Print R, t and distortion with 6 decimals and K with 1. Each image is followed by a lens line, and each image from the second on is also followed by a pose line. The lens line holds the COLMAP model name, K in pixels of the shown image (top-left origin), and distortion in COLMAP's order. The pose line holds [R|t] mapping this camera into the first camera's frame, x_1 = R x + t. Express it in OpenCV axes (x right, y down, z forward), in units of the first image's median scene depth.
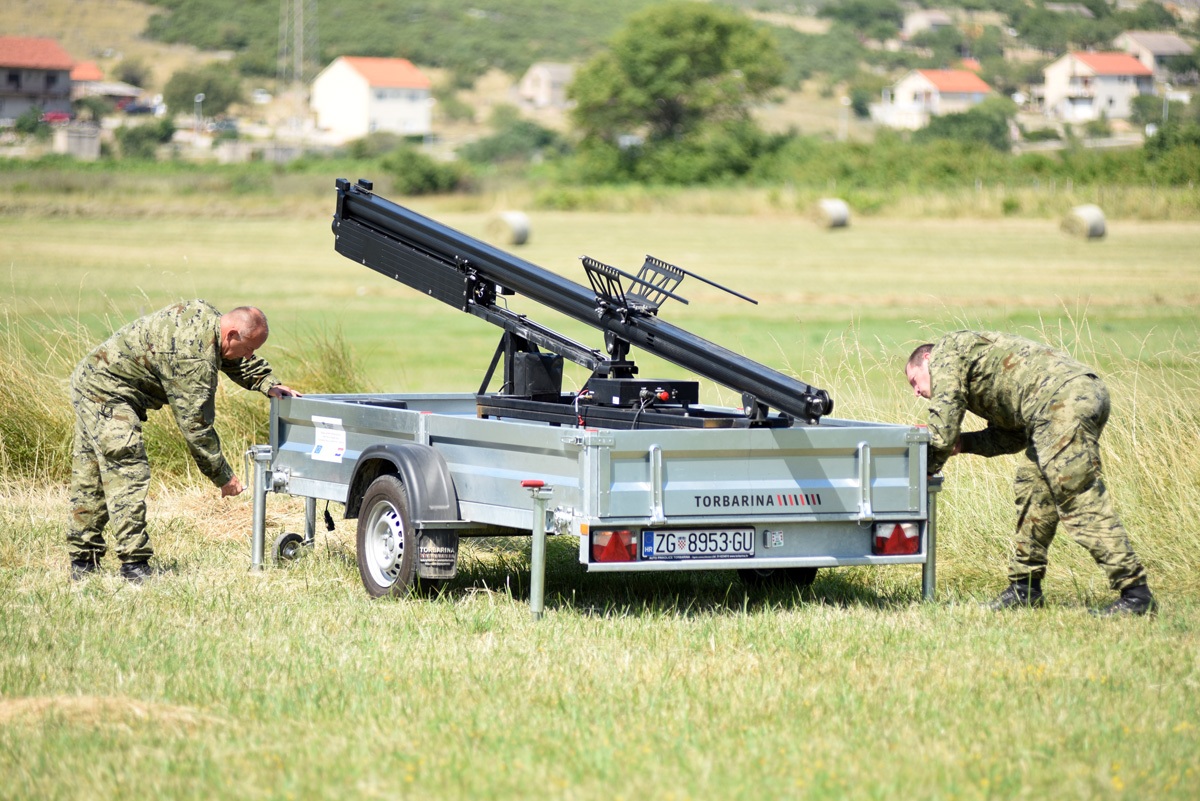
lens RADIAL K [[5883.4, 0, 600.0], [0, 5883.4, 400.5], [0, 0, 1]] dist [1.802829, 4.243879]
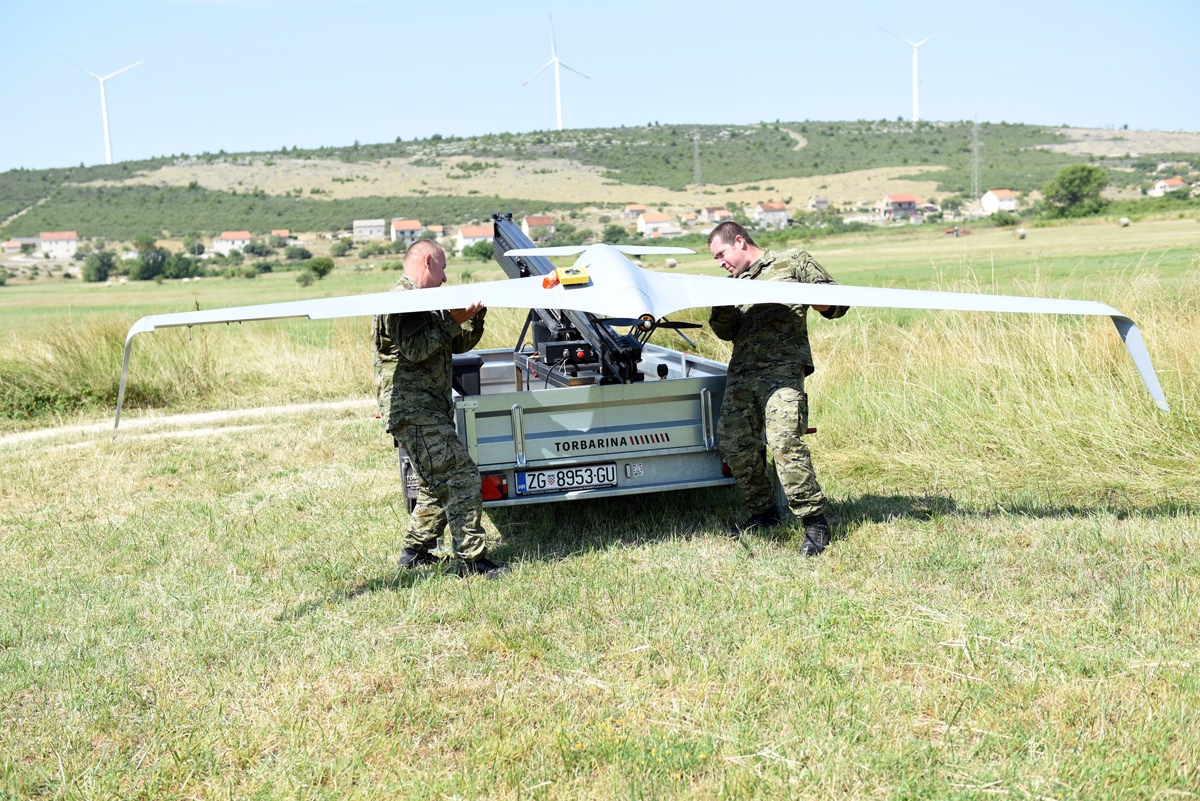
lens RADIAL K [[1562.8, 0, 600.0], [0, 1562.8, 400.5], [0, 0, 1]] dist [0.115510, 0.025438]
pose [[0.957211, -0.040731, -0.286510, 0.108909], [0.059774, 0.996524, 0.058030, -0.010044], [0.283151, -0.072673, 0.956318, 0.631512]]
